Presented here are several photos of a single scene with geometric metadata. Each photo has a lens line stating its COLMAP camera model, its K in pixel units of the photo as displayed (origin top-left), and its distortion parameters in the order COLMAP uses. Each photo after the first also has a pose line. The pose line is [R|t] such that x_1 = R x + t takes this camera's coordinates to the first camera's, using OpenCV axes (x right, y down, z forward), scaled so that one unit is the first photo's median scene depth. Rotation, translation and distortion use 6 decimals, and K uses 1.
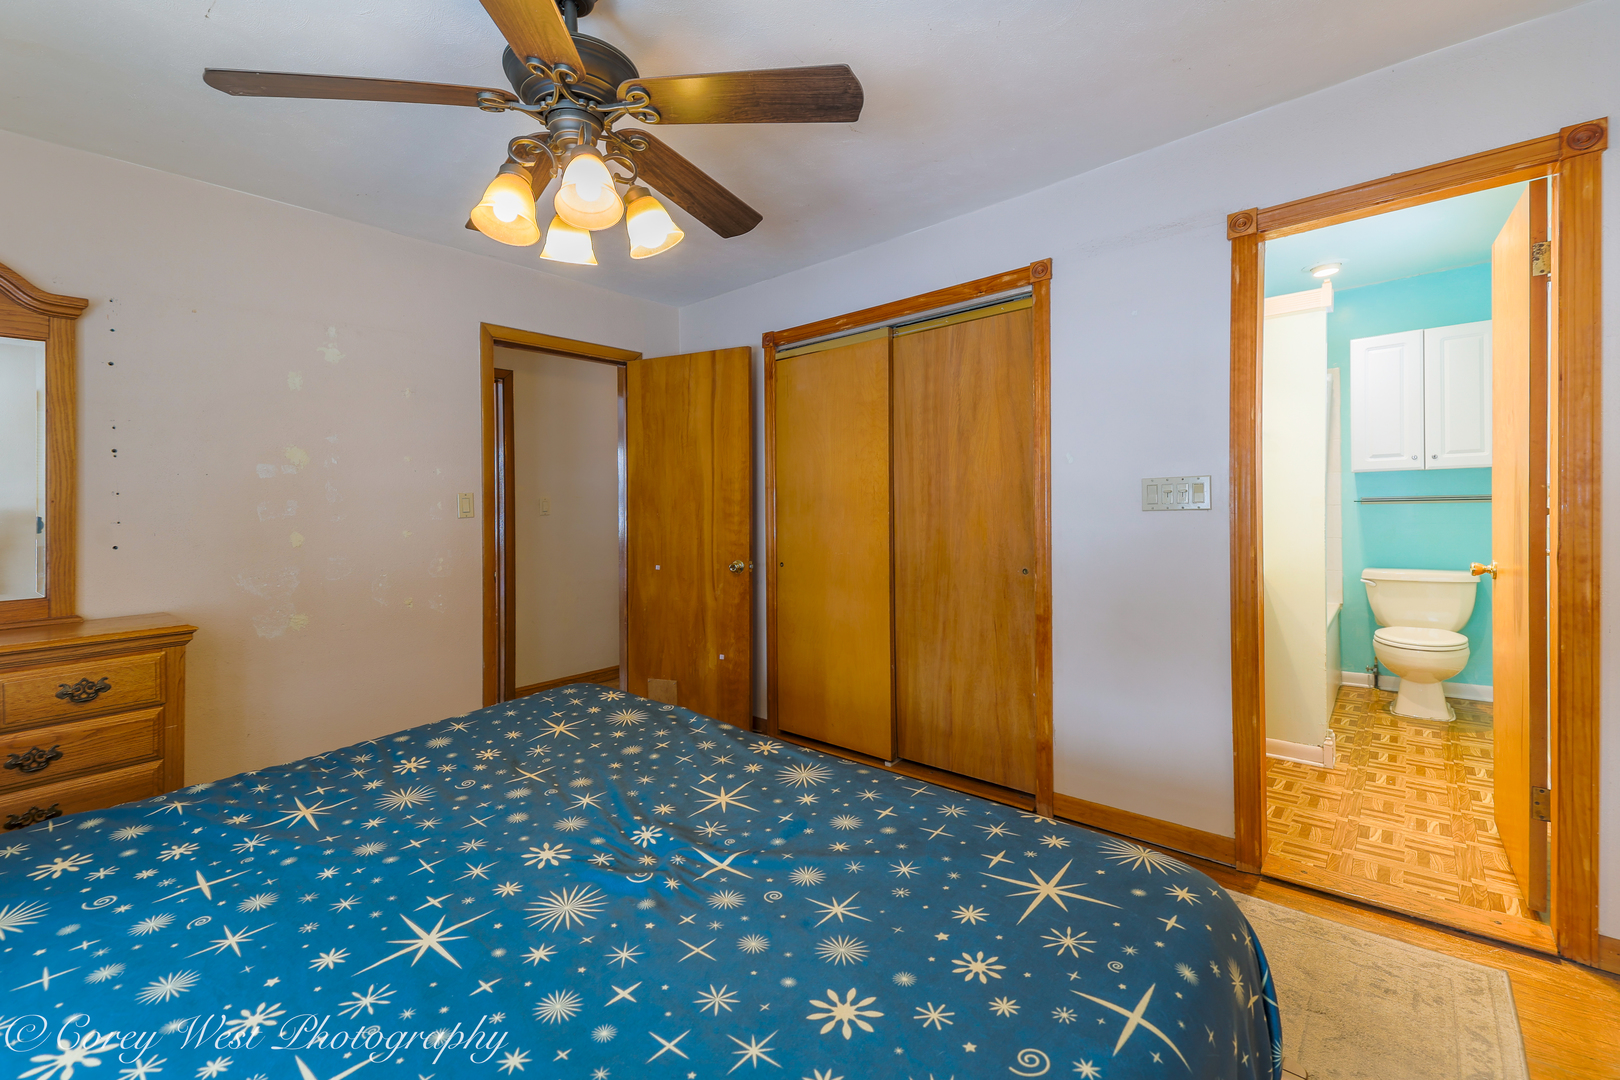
lens RADIAL K [[681.5, 0, 805.6], [0, 681.5, 525.1], [0, 0, 1]] dist [0.026263, 0.000168]
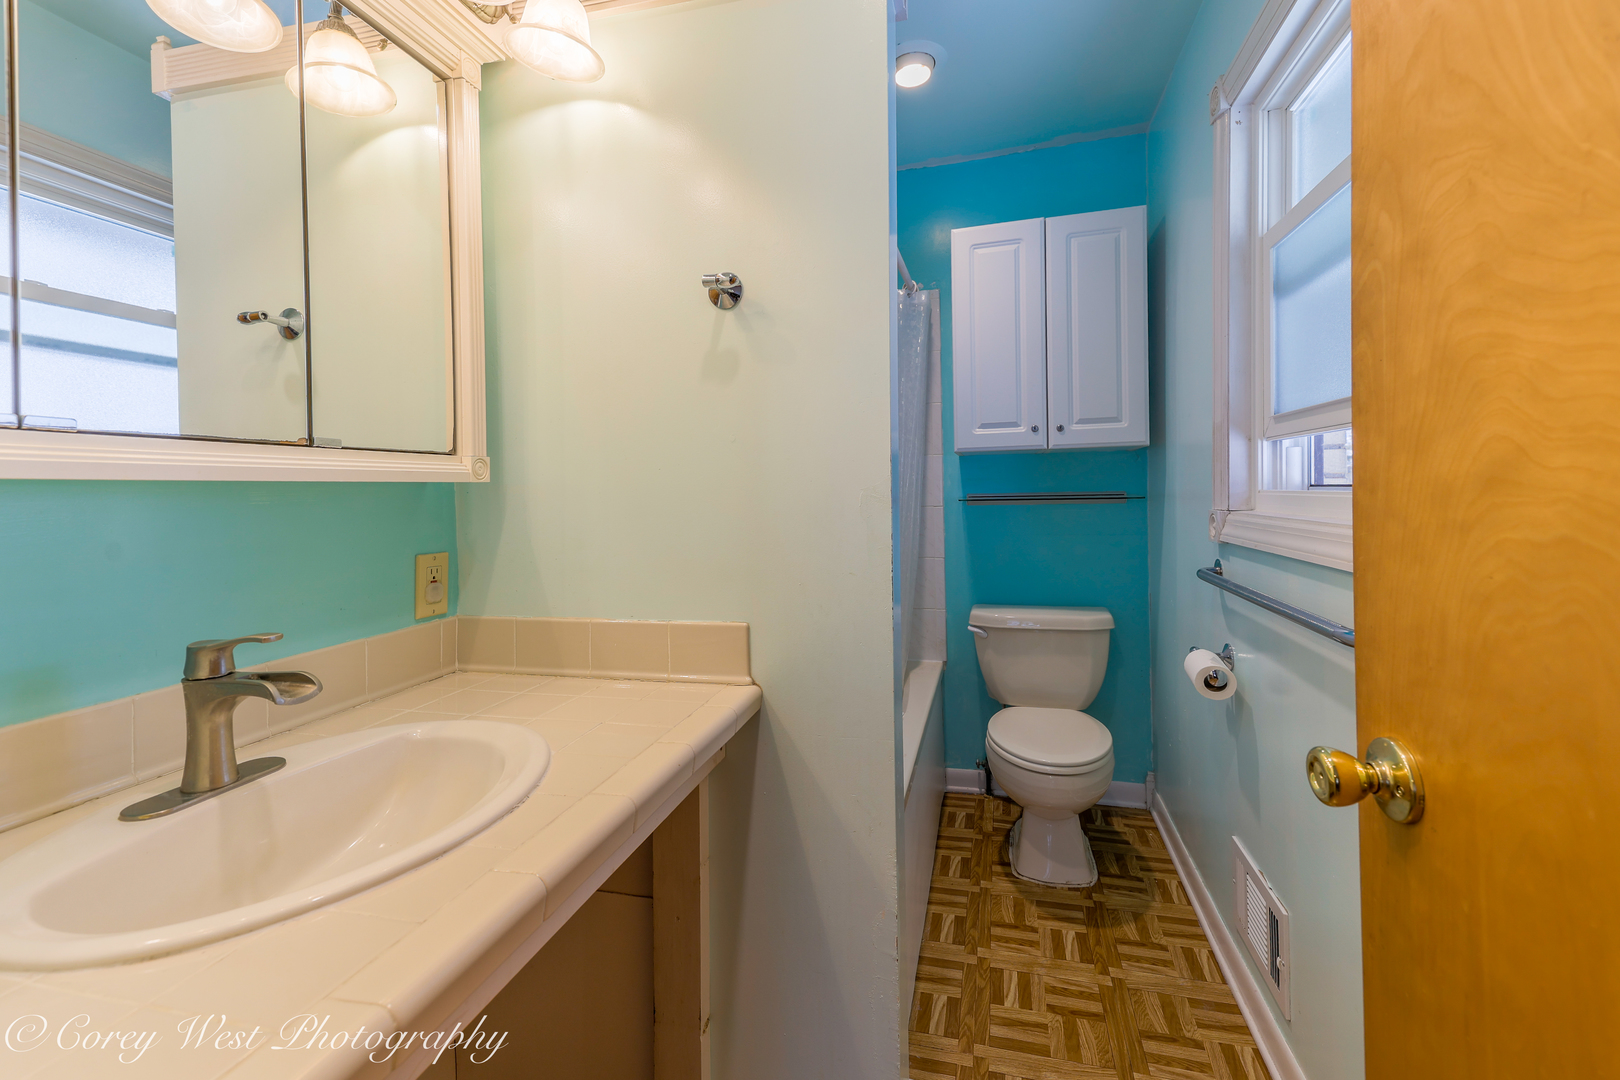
lens RADIAL K [[695.5, 0, 814.8], [0, 695.5, 489.5], [0, 0, 1]] dist [0.022257, -0.000082]
pose [[0.894543, 0.020614, 0.446506, 0.424608], [-0.001125, 0.999037, -0.043867, -0.016780], [-0.446980, 0.038739, 0.893705, 0.534235]]
